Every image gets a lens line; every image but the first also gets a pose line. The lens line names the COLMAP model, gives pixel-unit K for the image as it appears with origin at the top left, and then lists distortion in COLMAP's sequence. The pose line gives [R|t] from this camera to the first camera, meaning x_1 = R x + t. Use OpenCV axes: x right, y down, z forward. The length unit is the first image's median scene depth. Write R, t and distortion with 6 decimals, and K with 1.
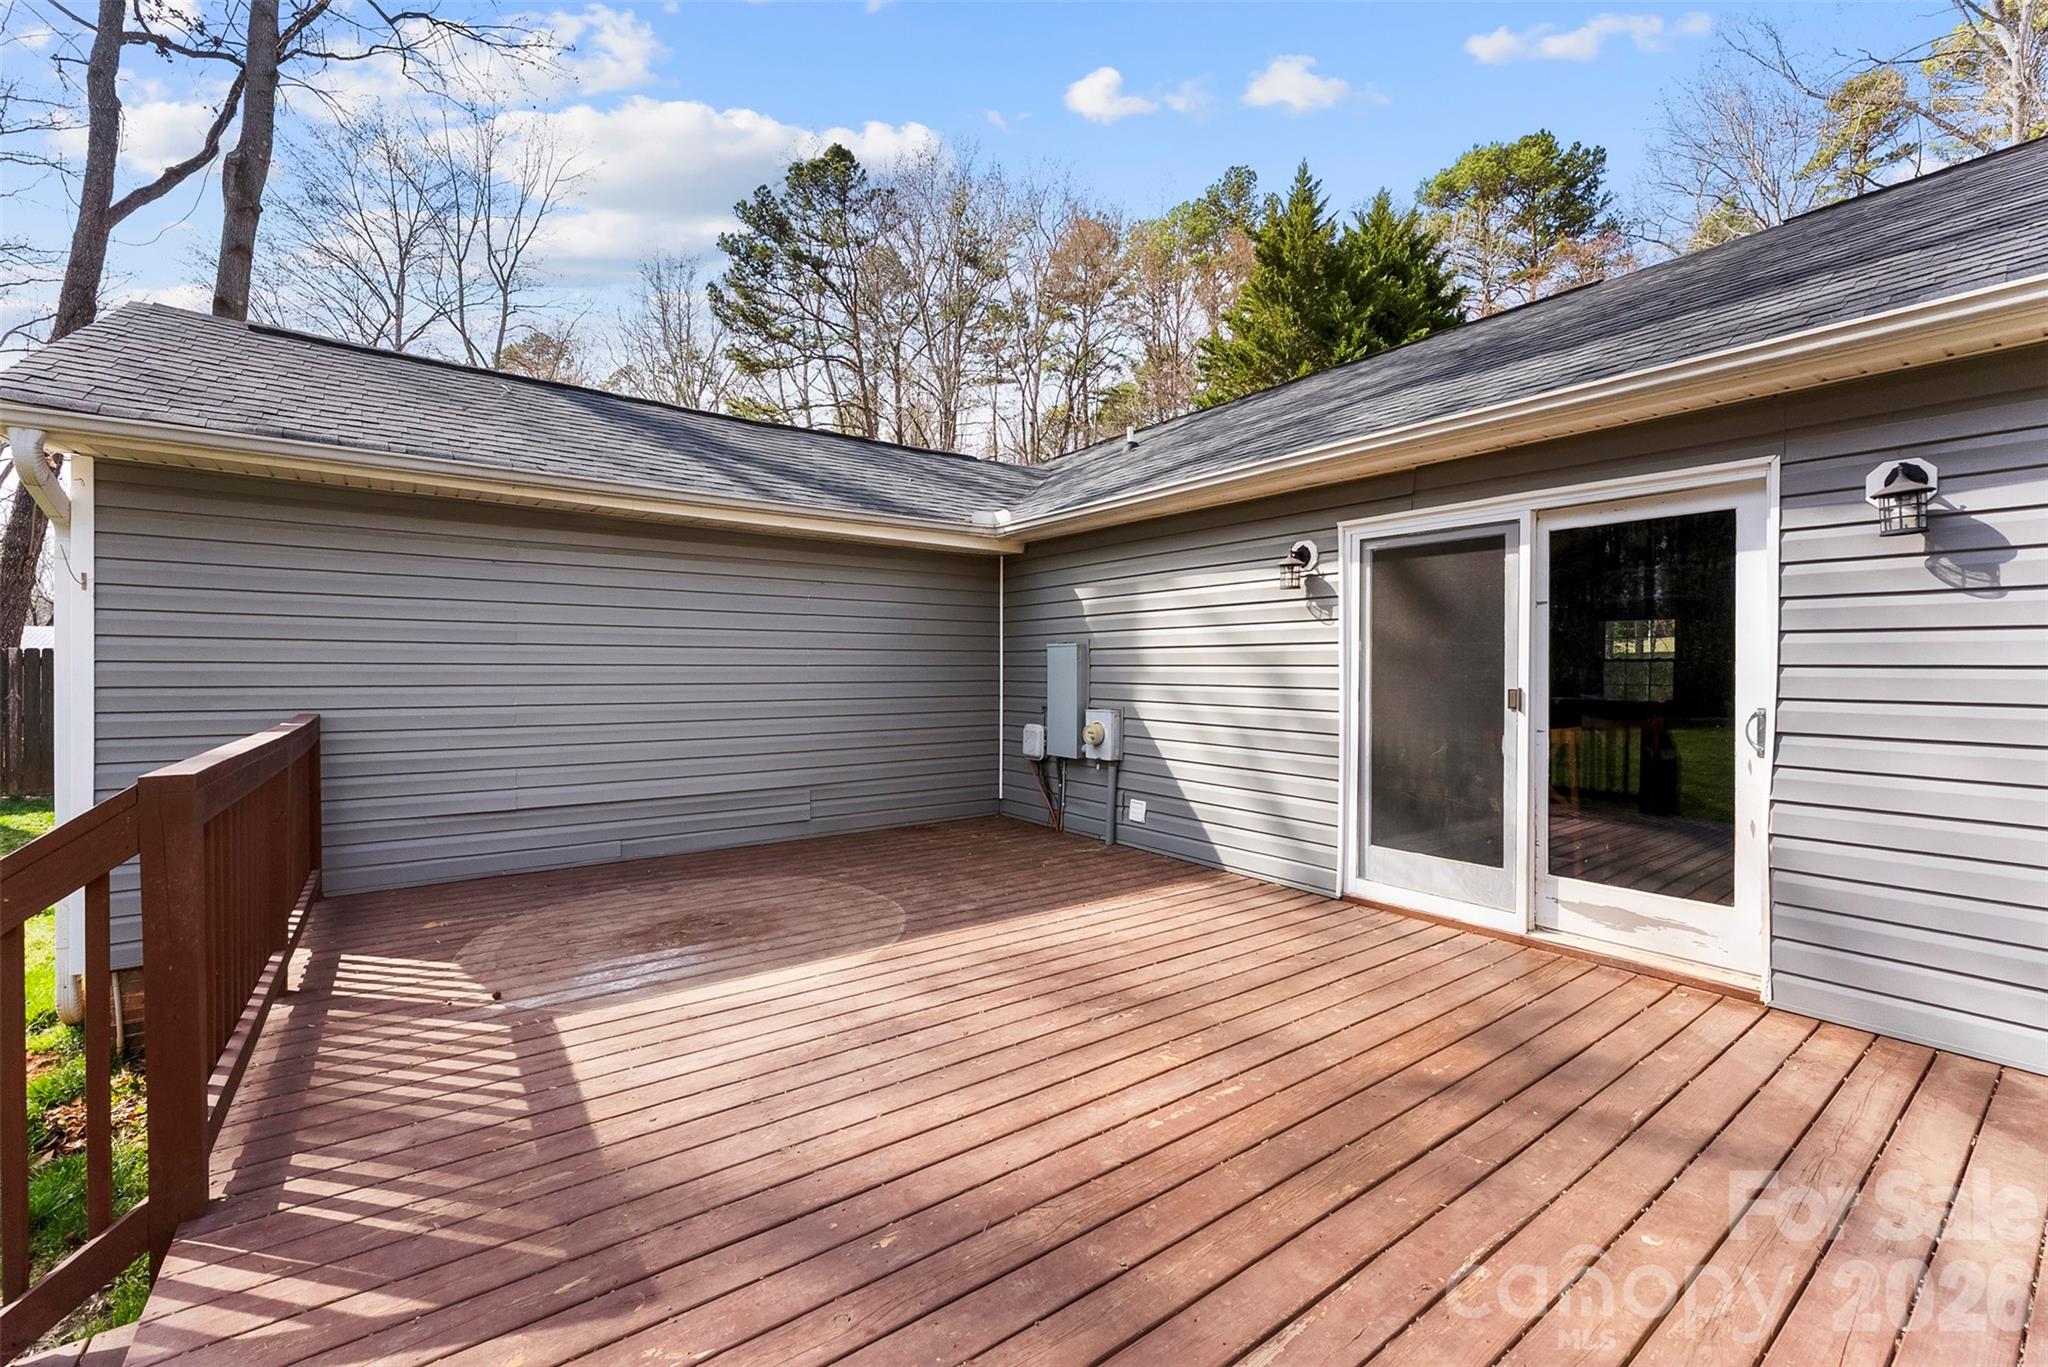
lens RADIAL K [[830.5, 0, 1028.7], [0, 830.5, 681.4], [0, 0, 1]] dist [-0.001803, -0.000459]
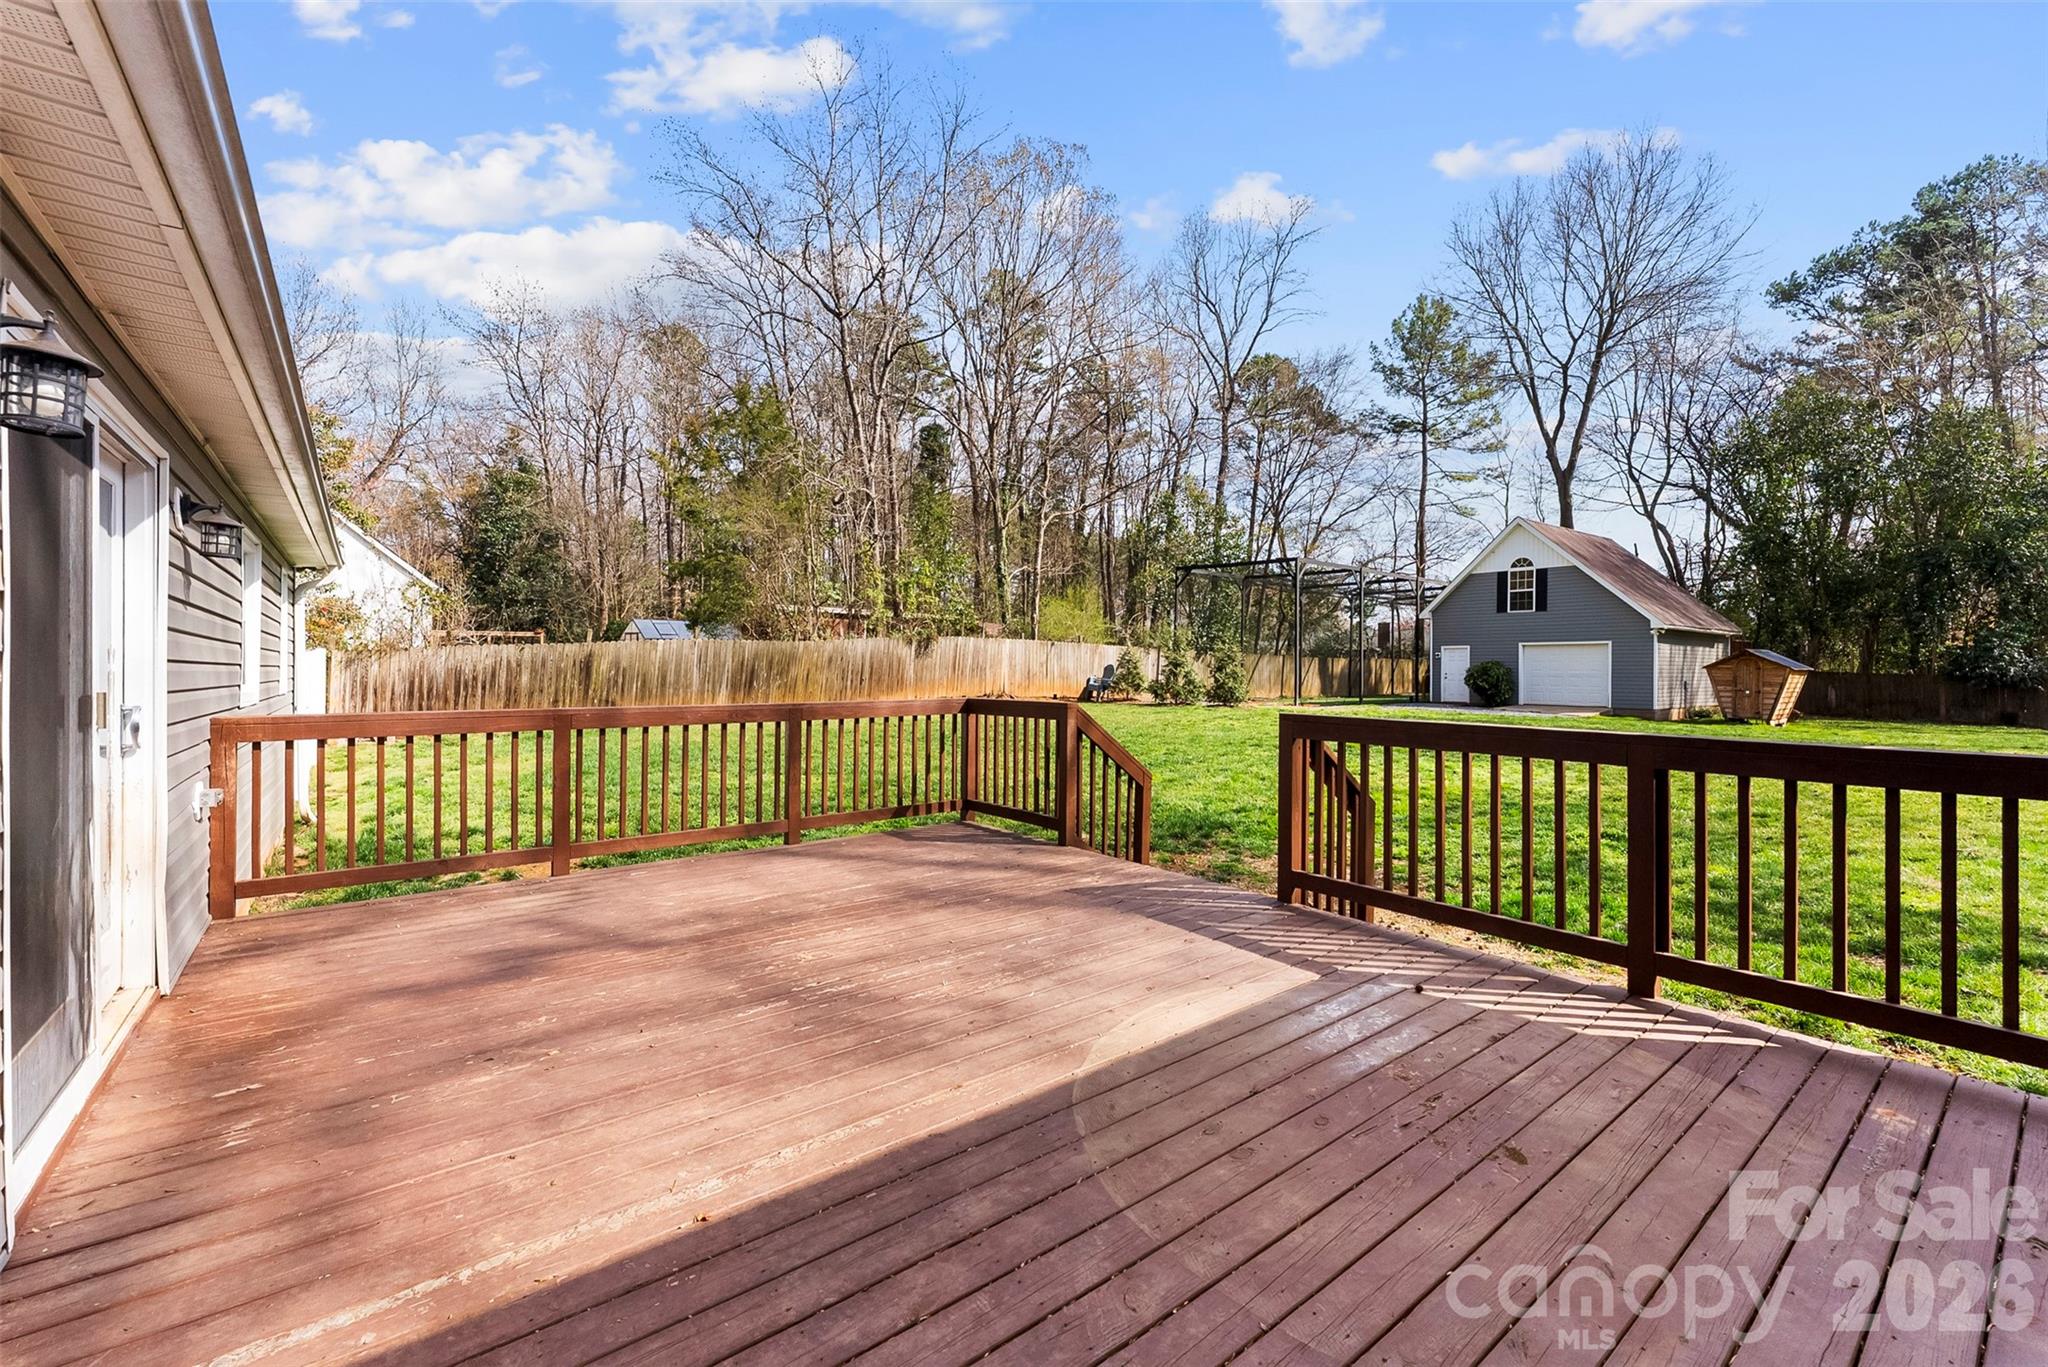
lens RADIAL K [[830.5, 0, 1028.7], [0, 830.5, 681.4], [0, 0, 1]] dist [-0.001803, -0.000459]
pose [[-0.999594, -0.007238, -0.027567, -0.133079], [-0.008150, 0.999418, 0.033117, -0.032756], [0.027312, 0.033328, -0.999071, 2.085683]]
